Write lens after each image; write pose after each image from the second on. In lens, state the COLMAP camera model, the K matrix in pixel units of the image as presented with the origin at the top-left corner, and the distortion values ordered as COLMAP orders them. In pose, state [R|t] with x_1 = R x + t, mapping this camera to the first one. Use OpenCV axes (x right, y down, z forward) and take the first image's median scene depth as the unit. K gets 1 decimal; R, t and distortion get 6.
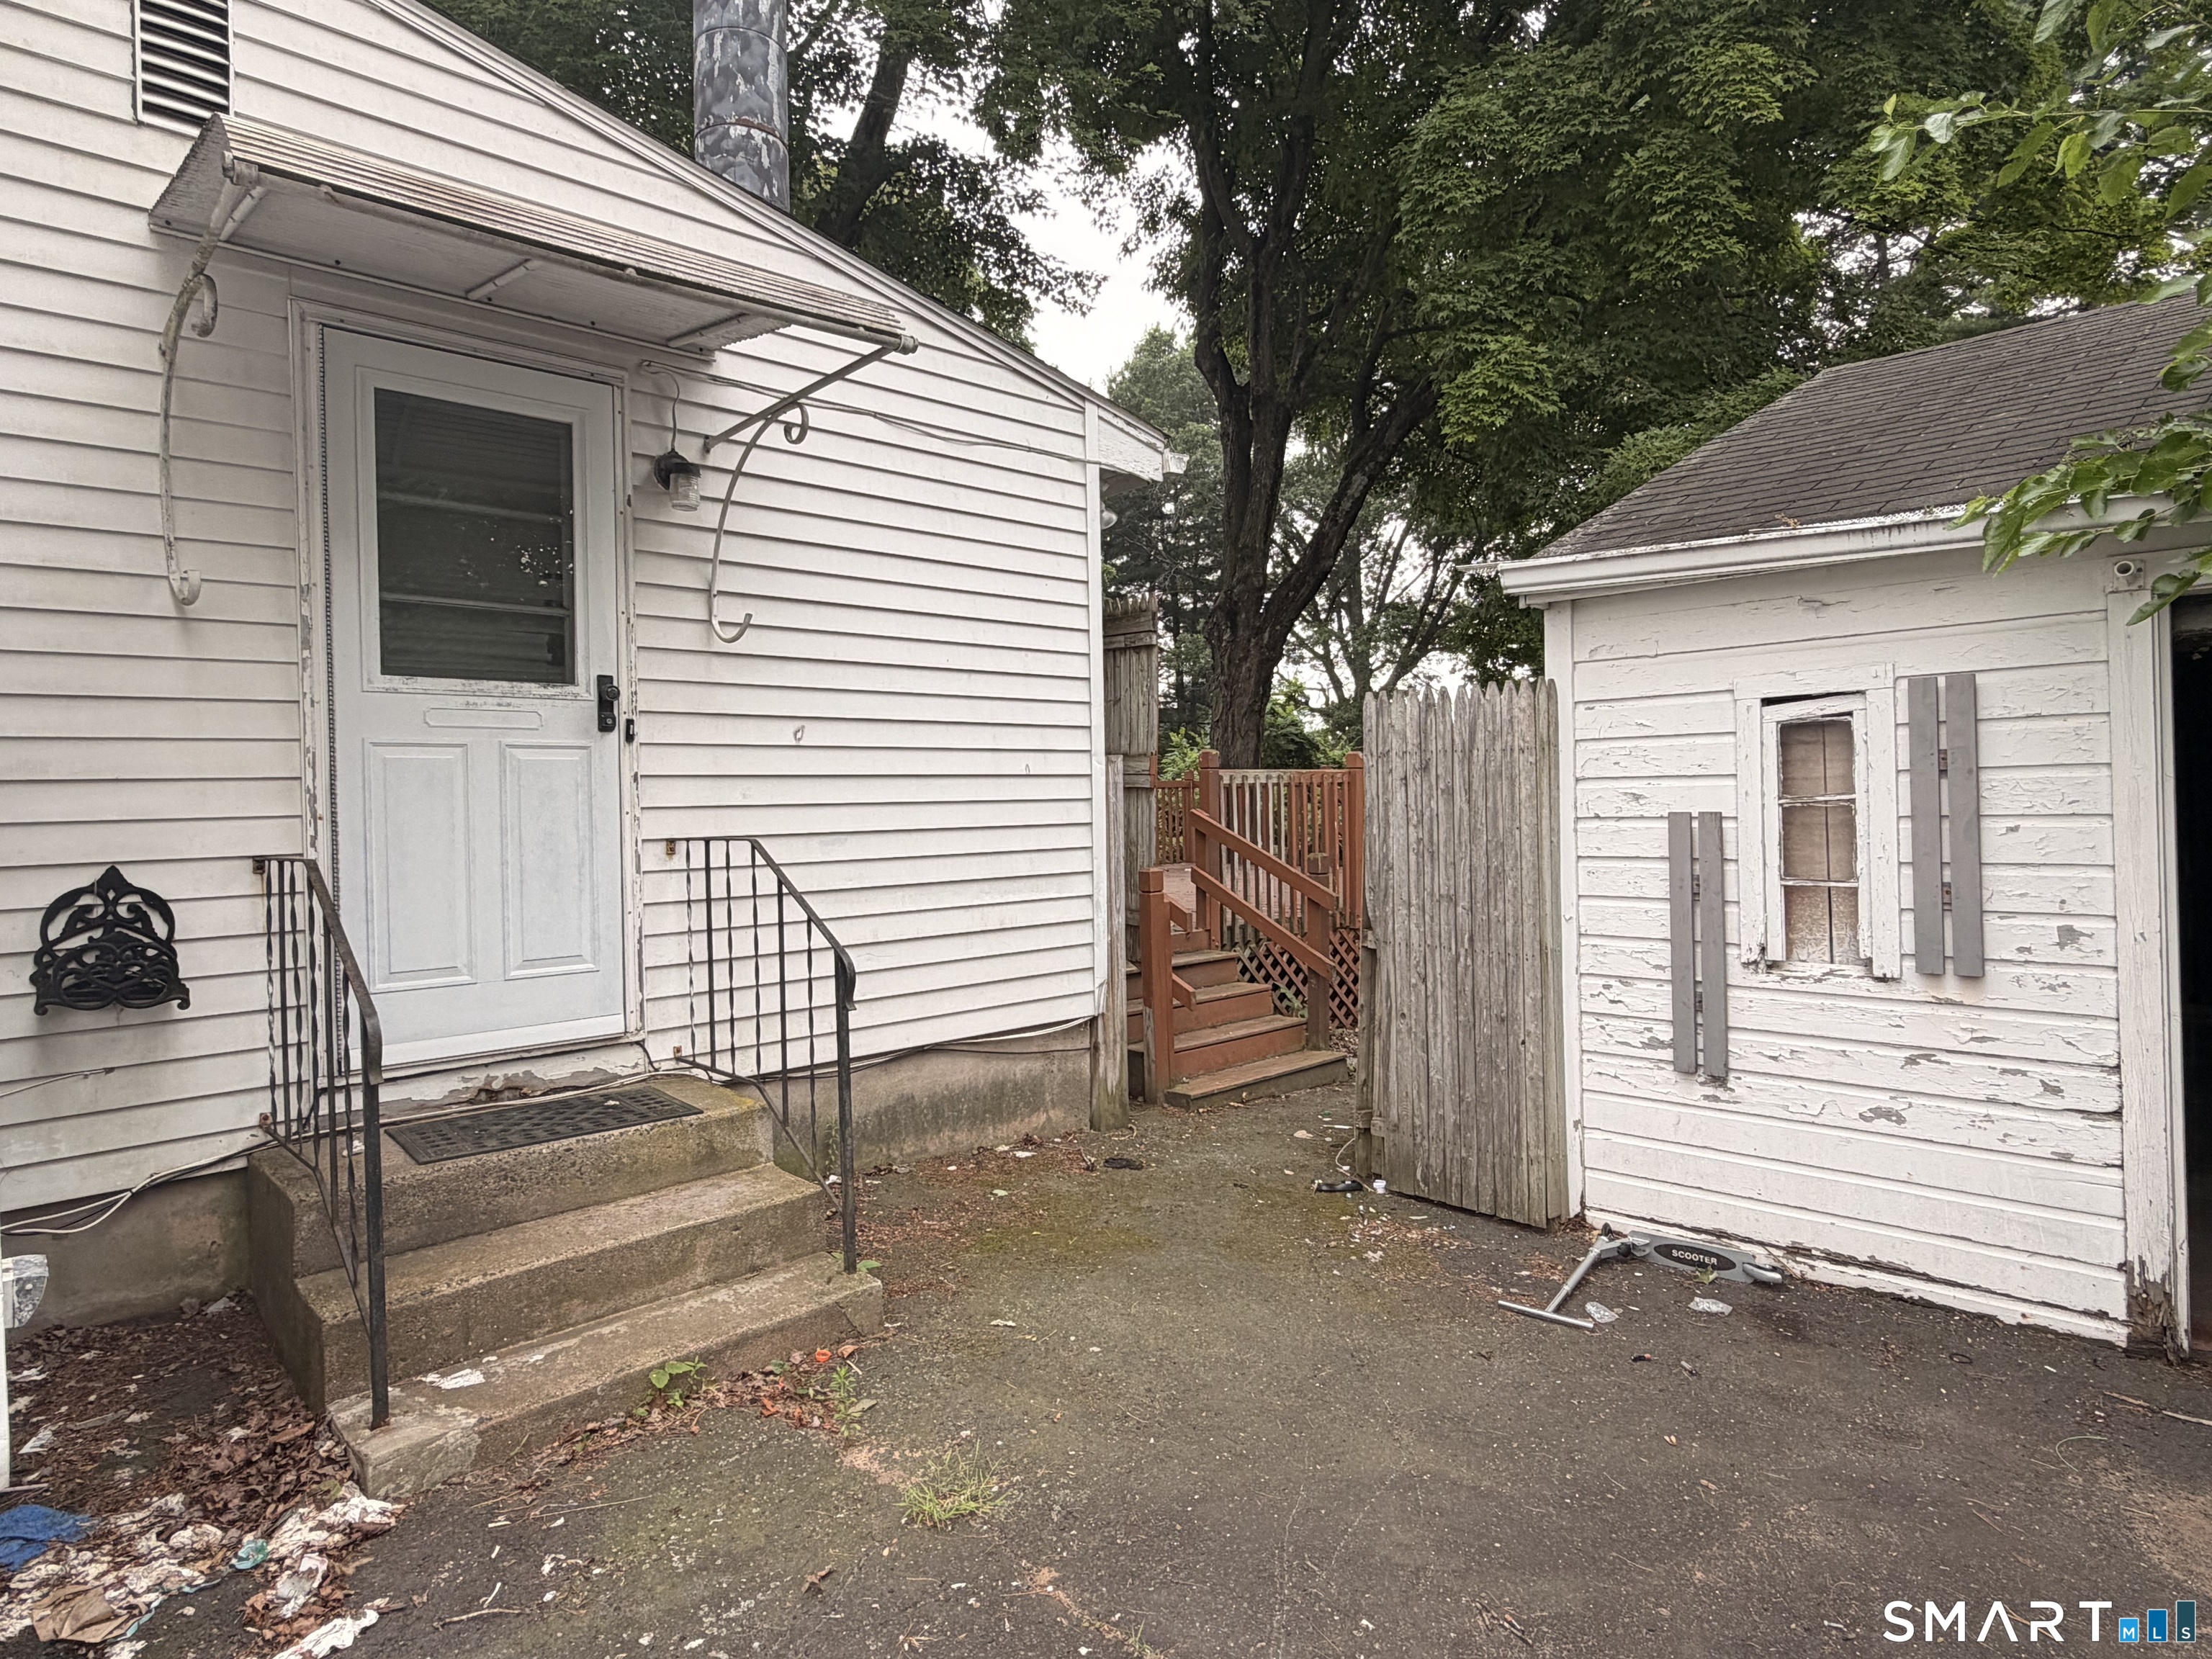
lens RADIAL K [[1272.8, 0, 1102.1], [0, 1272.8, 823.7], [0, 0, 1]] dist [0.003622, 0.002865]
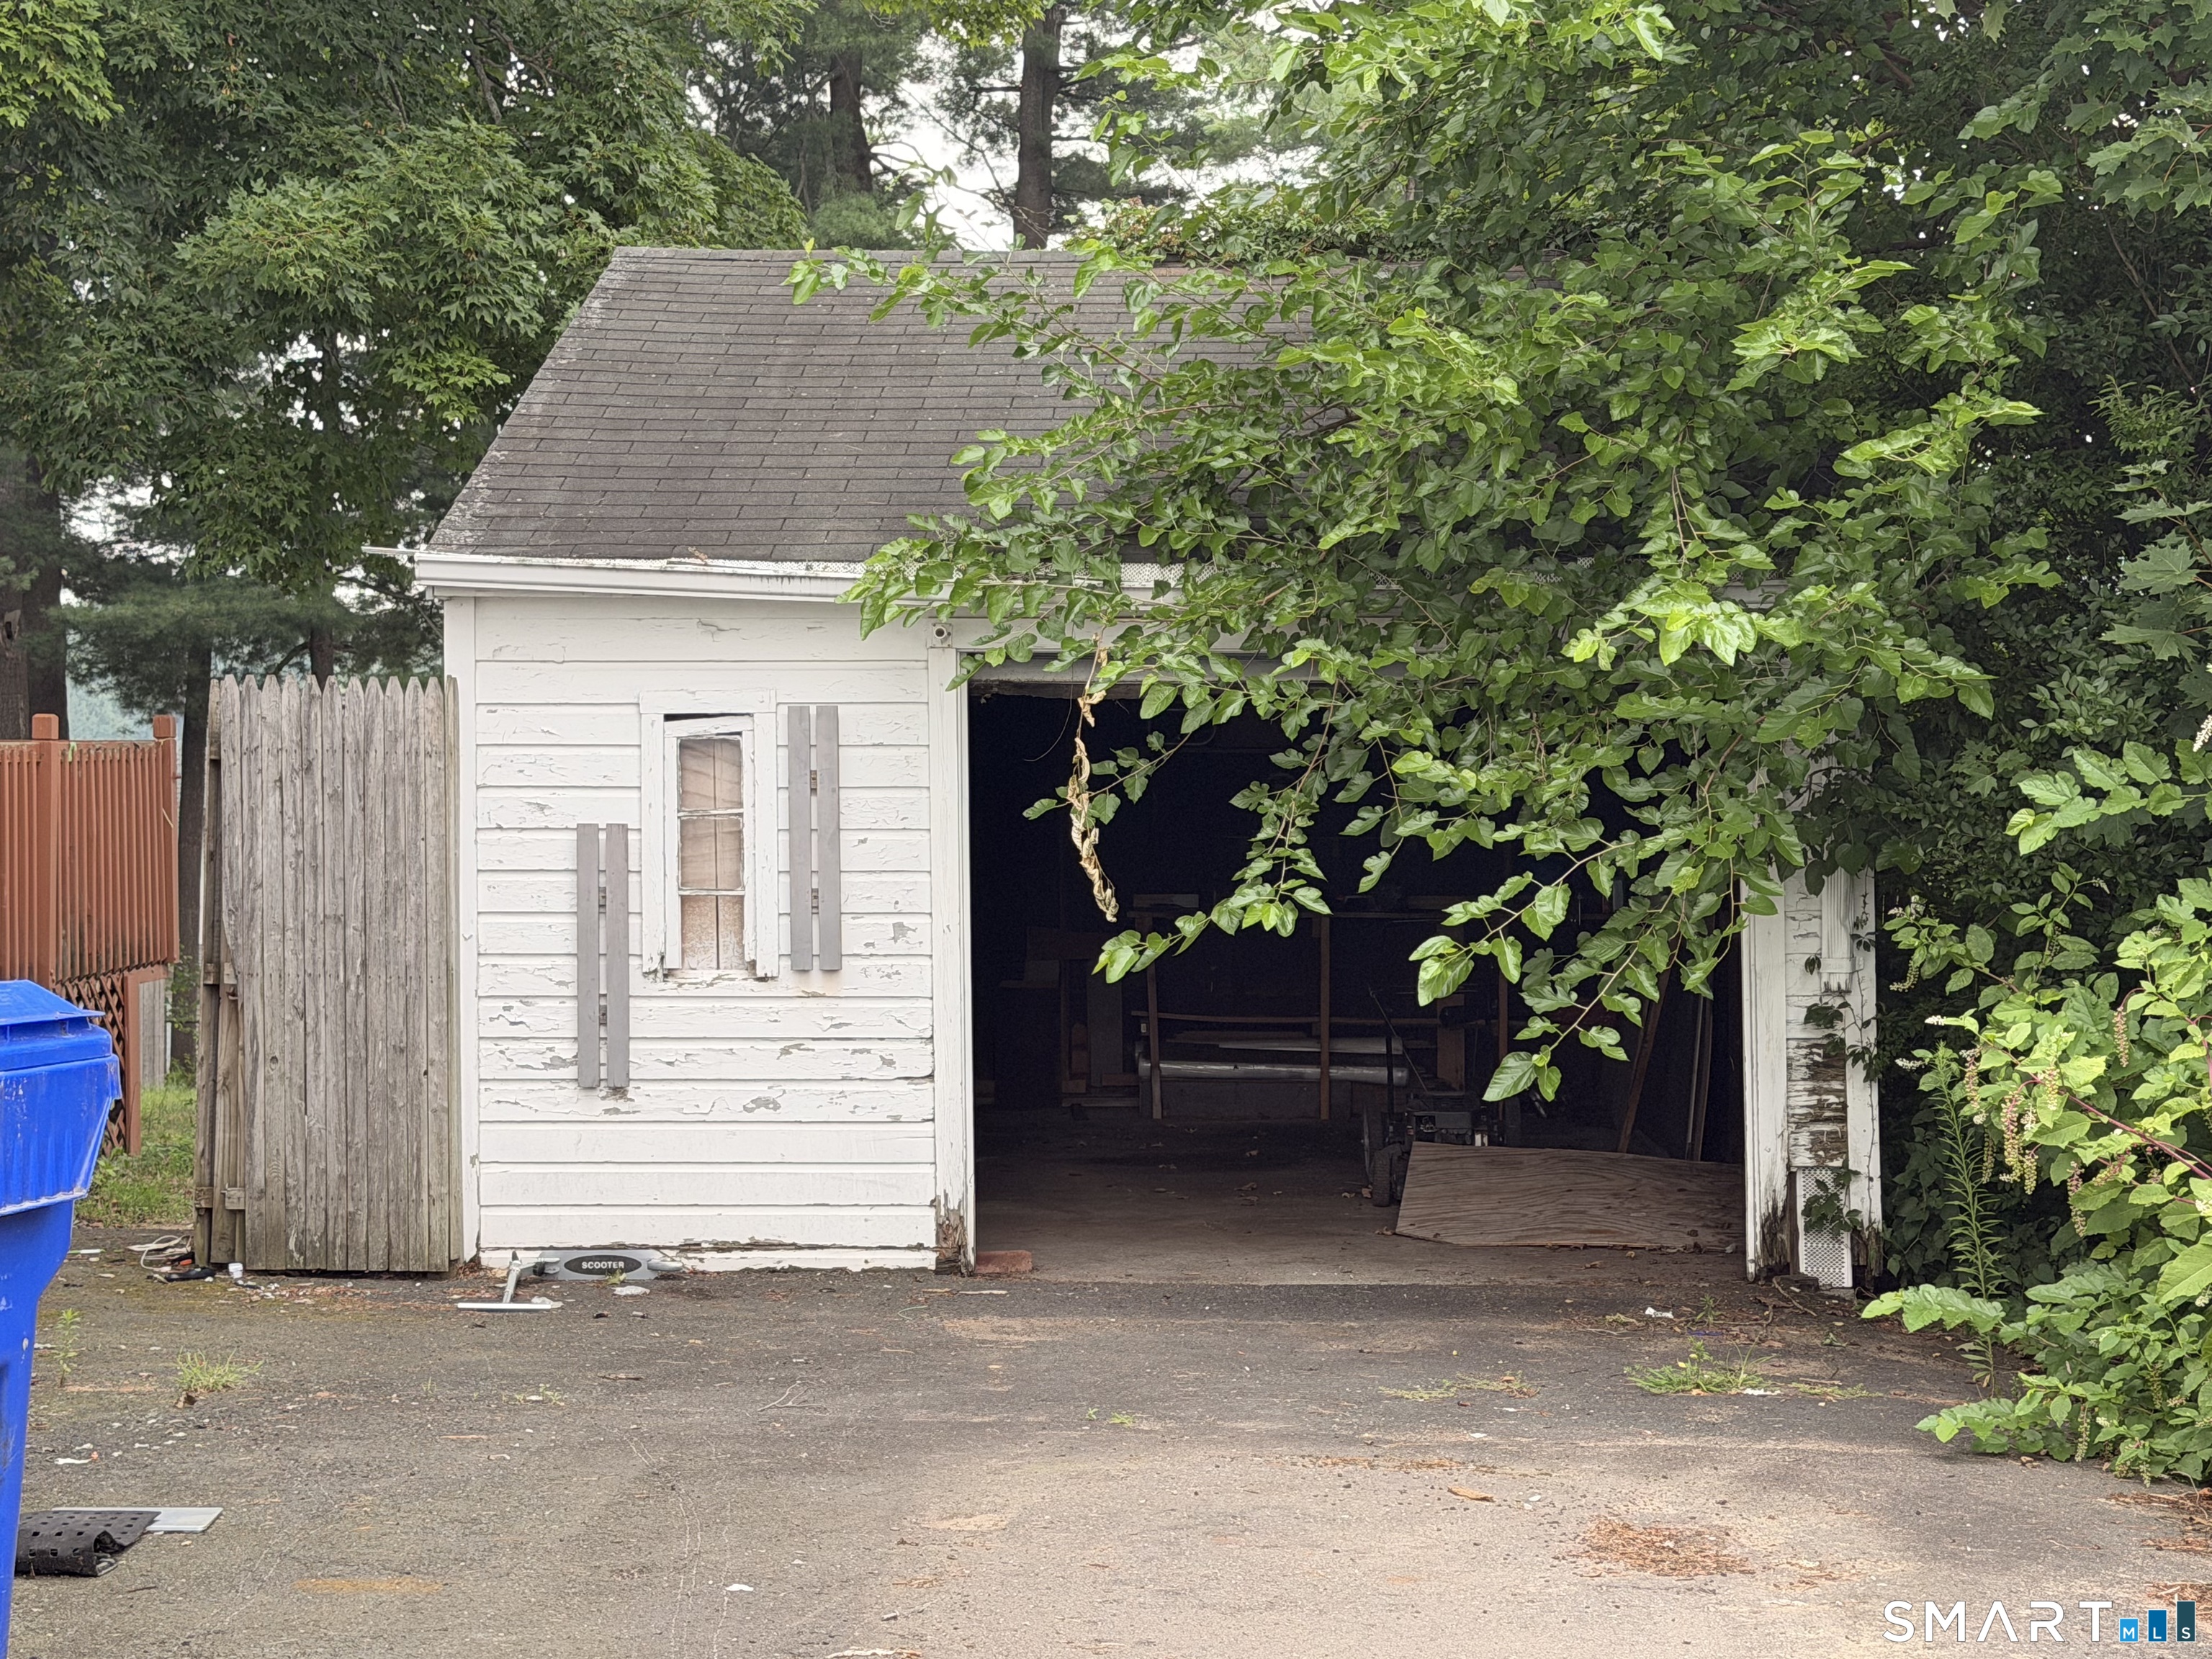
lens RADIAL K [[3739.9, 0, 1106.0], [0, 3739.9, 829.5], [0, 0, 1]] dist [0.003467, 0.019645]
pose [[0.730813, 0.013878, 0.682437, -1.250647], [-0.004390, 0.999868, -0.015632, 0.039930], [-0.682564, 0.008428, 0.730778, -1.415904]]
